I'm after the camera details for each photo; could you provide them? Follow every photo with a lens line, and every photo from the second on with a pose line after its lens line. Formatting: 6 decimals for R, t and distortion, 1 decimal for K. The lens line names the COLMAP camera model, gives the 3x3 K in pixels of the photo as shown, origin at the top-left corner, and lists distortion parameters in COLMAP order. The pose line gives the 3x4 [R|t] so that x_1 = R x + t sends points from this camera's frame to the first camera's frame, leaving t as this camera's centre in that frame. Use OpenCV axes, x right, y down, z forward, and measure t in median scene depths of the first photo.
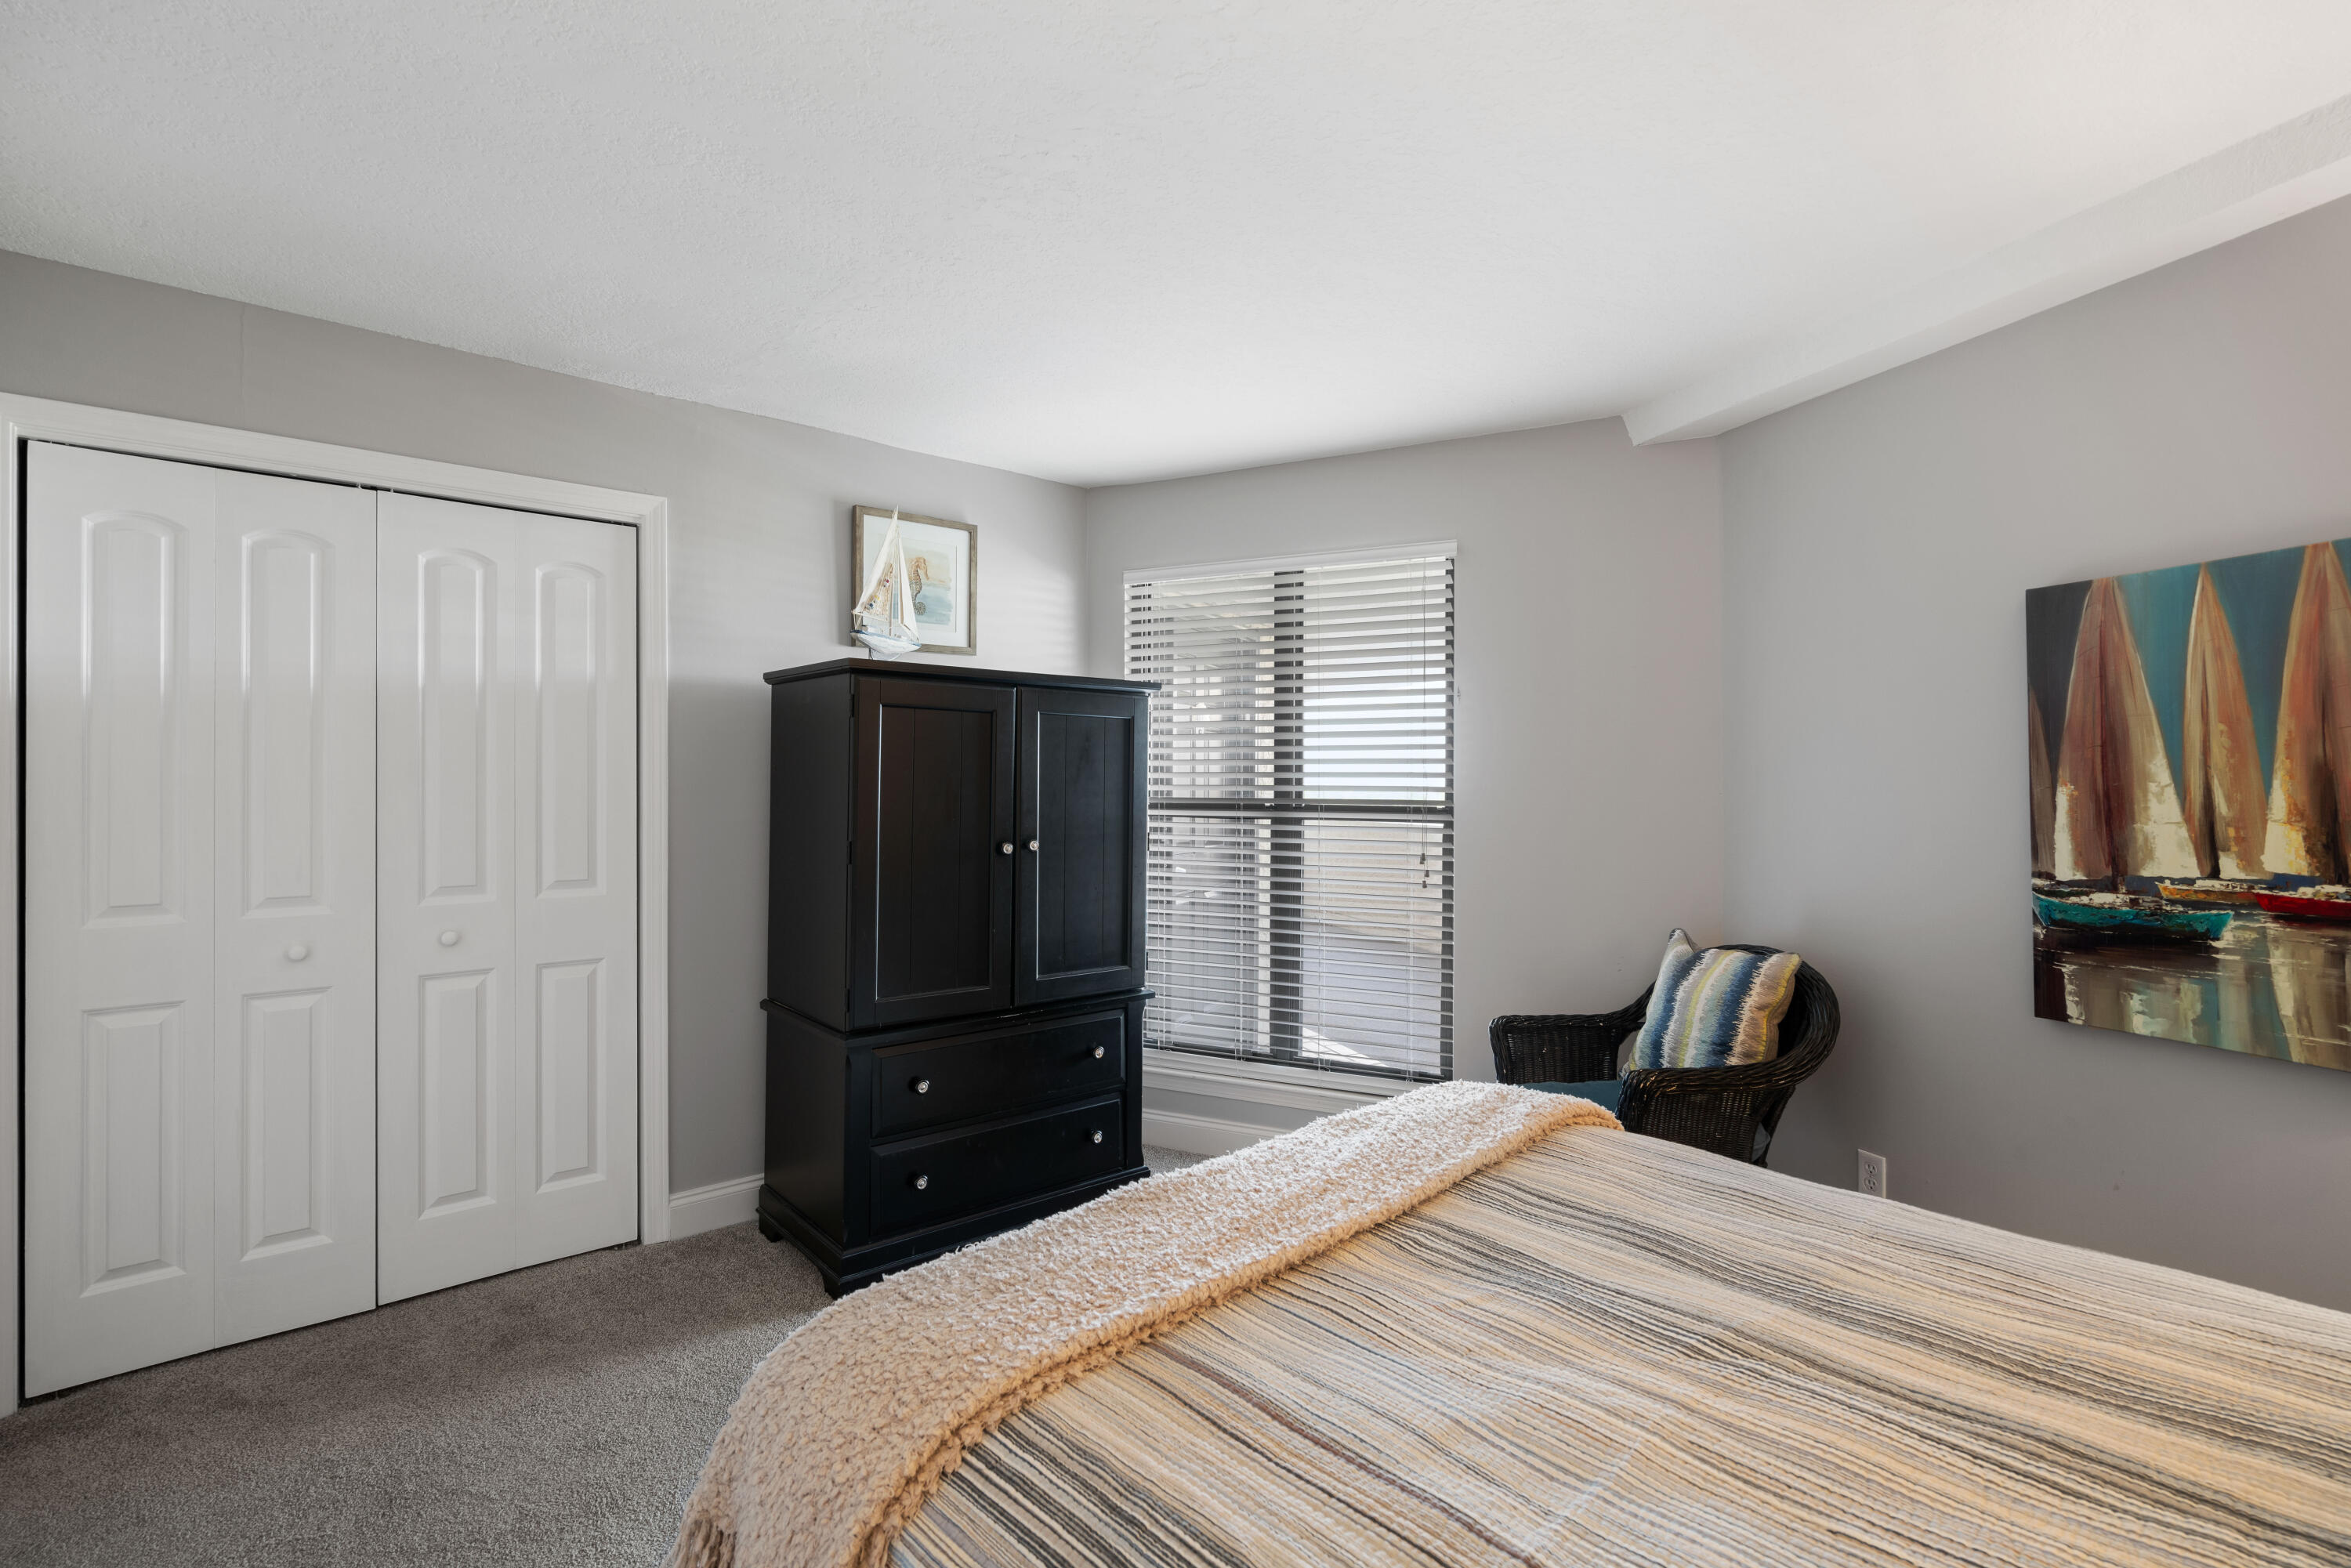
lens RADIAL K [[1046.5, 0, 1152.4], [0, 1046.5, 784.8], [0, 0, 1]] dist [-0.002218, 0.000136]
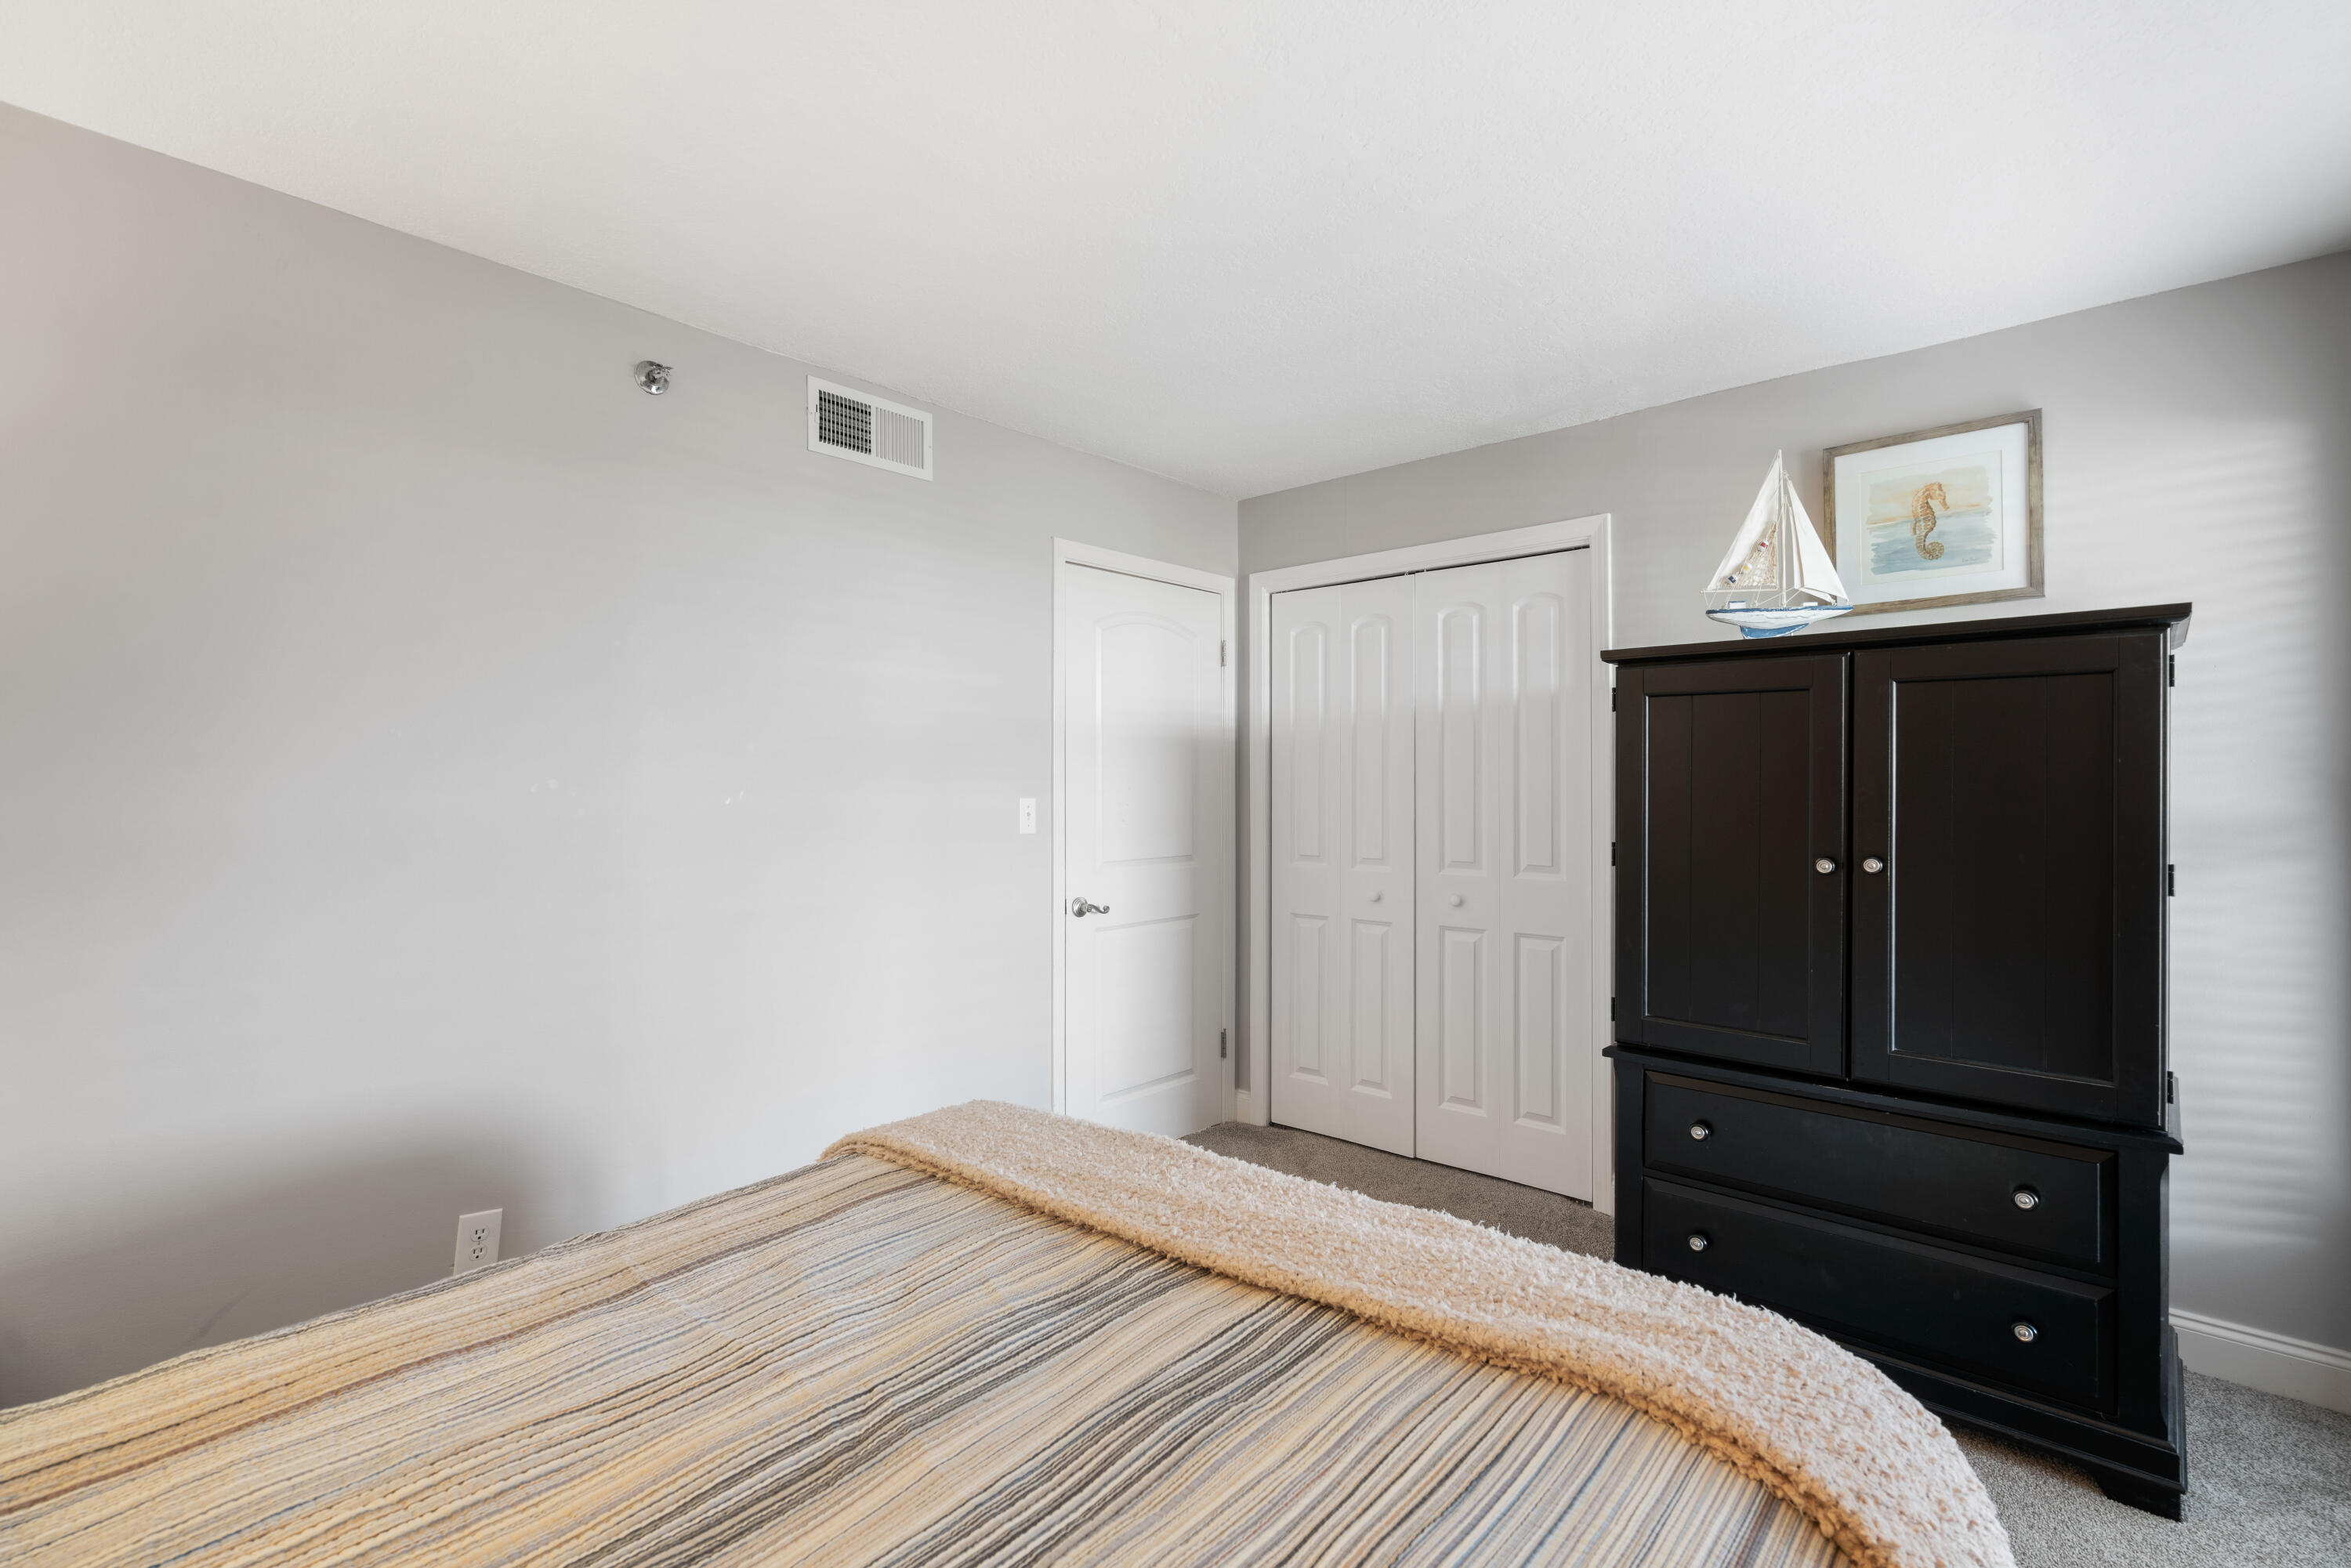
lens RADIAL K [[1058.9, 0, 1178.1], [0, 1058.9, 787.9], [0, 0, 1]] dist [-0.002359, -0.000168]
pose [[0.170902, 0.001889, -0.985286, 0.781327], [0.000140, 0.999998, 0.001942, 0.003023], [0.985288, -0.000470, 0.170902, 0.580854]]
